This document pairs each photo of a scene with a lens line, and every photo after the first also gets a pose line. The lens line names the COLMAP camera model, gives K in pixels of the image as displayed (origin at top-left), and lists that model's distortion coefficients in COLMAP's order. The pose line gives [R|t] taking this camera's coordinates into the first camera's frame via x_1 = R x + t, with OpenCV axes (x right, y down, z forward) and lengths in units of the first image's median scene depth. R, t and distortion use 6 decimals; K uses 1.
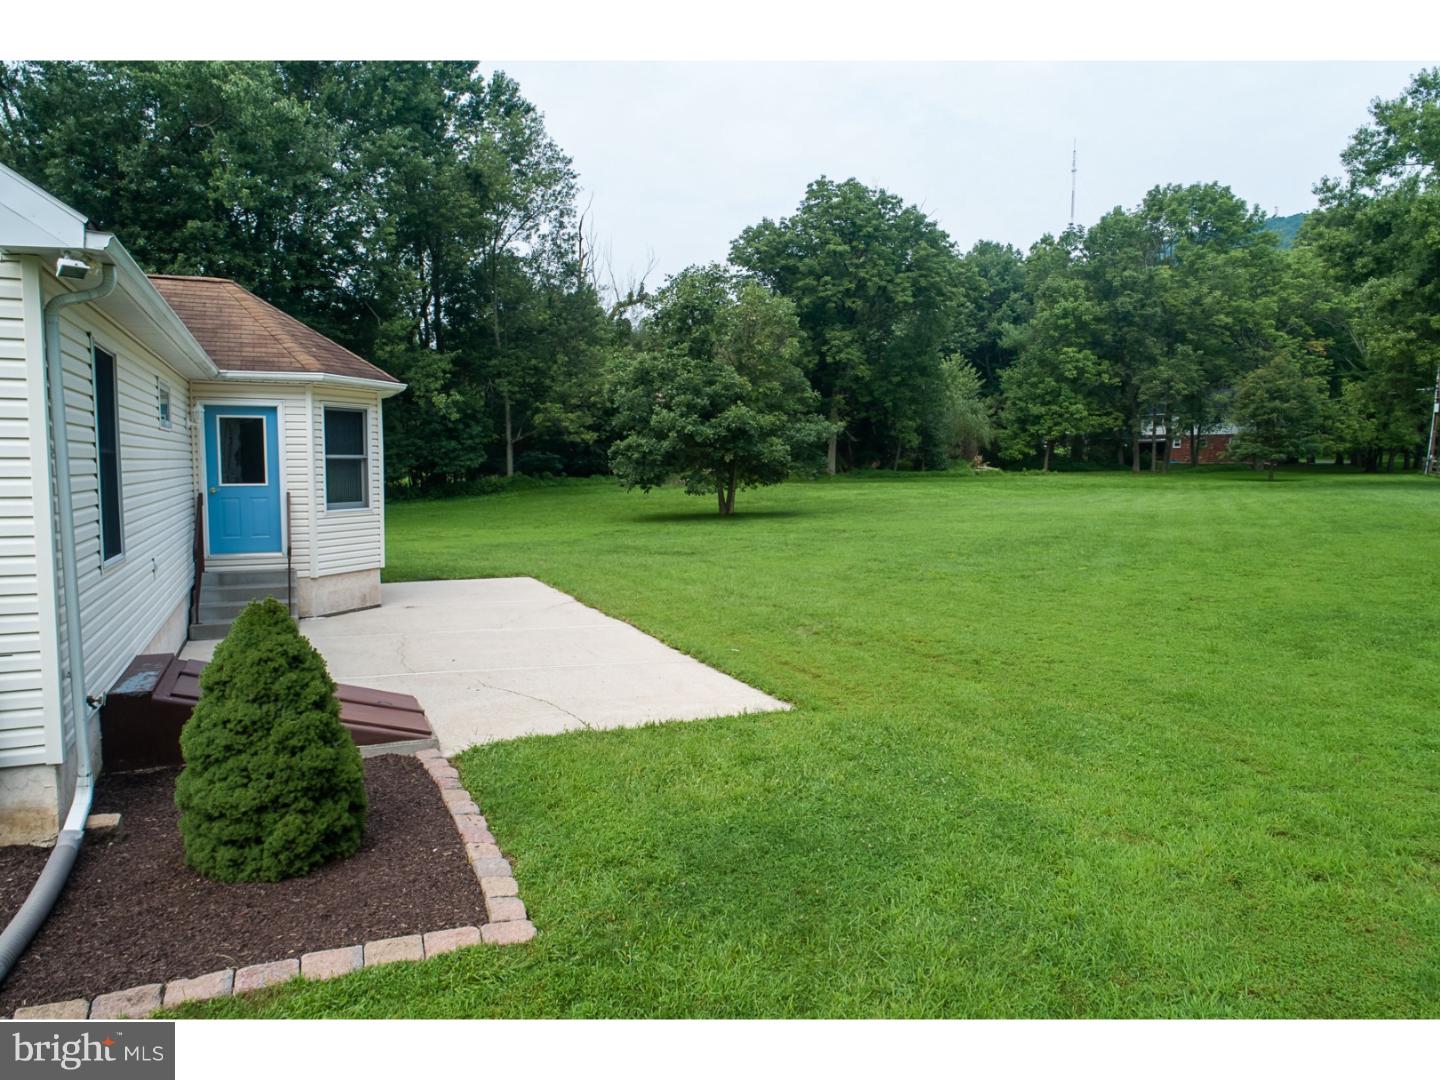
lens RADIAL K [[992.3, 0, 714.9], [0, 992.3, 535.5], [0, 0, 1]] dist [-0.005189, -0.003970]
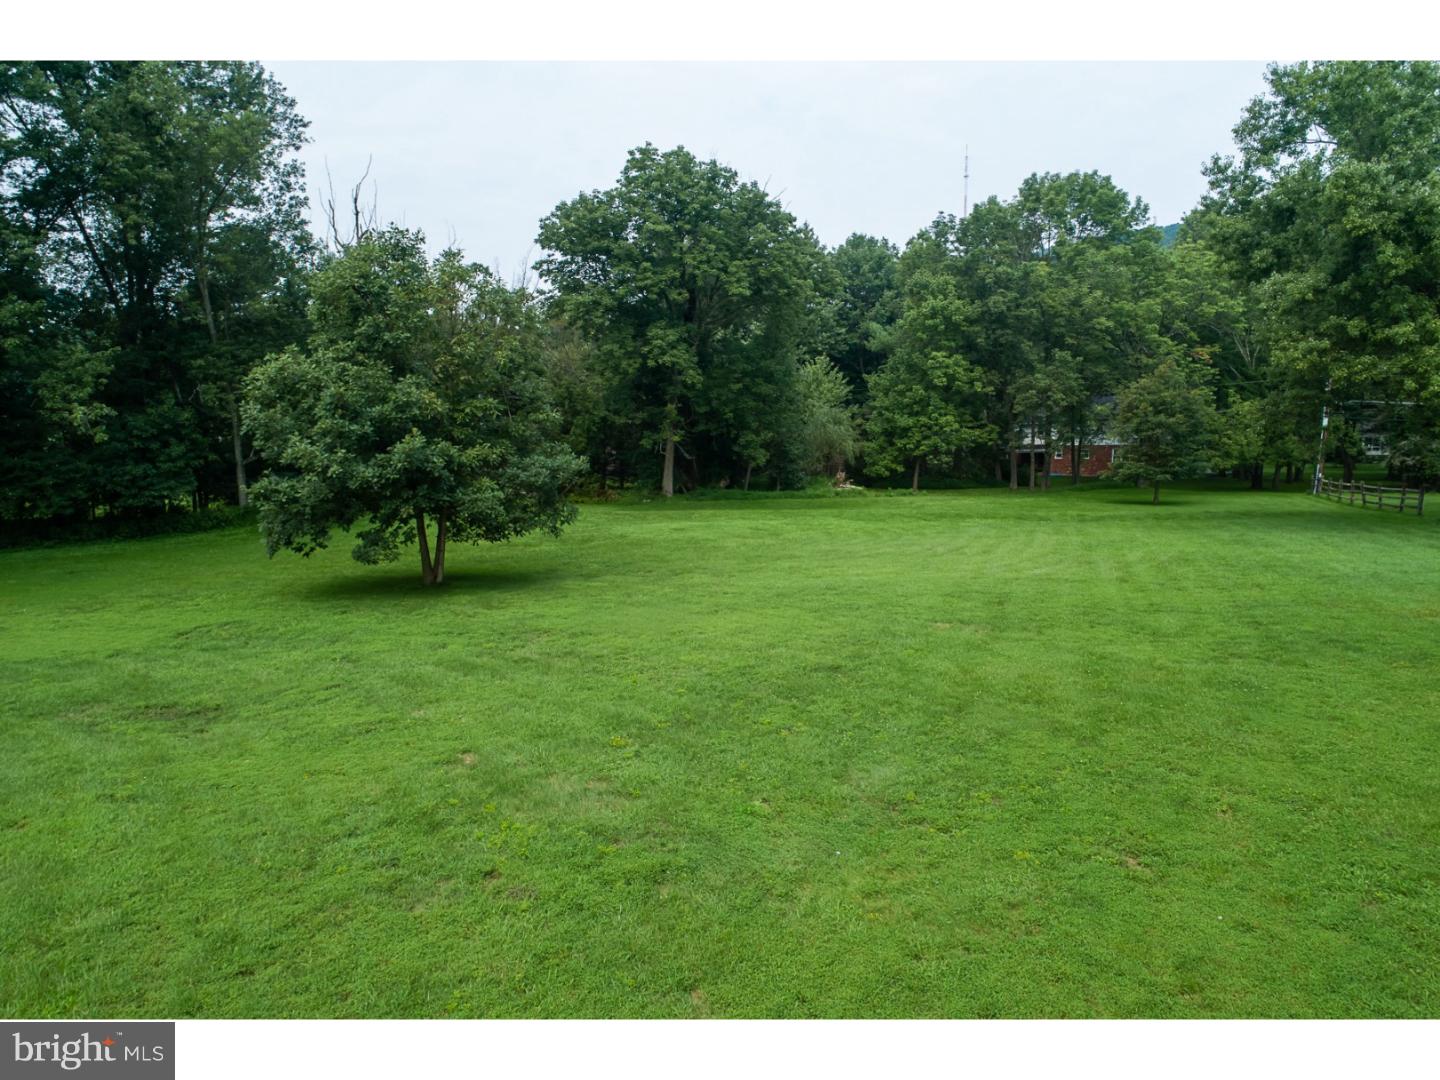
lens RADIAL K [[1013.6, 0, 720.0], [0, 1013.6, 540.0], [0, 0, 1]] dist [0.000421, -0.024913]
pose [[0.994096, -0.006891, 0.108287, 0.065321], [0.006666, 0.999975, 0.002438, -0.025134], [-0.108301, -0.001702, 0.994117, 0.122452]]
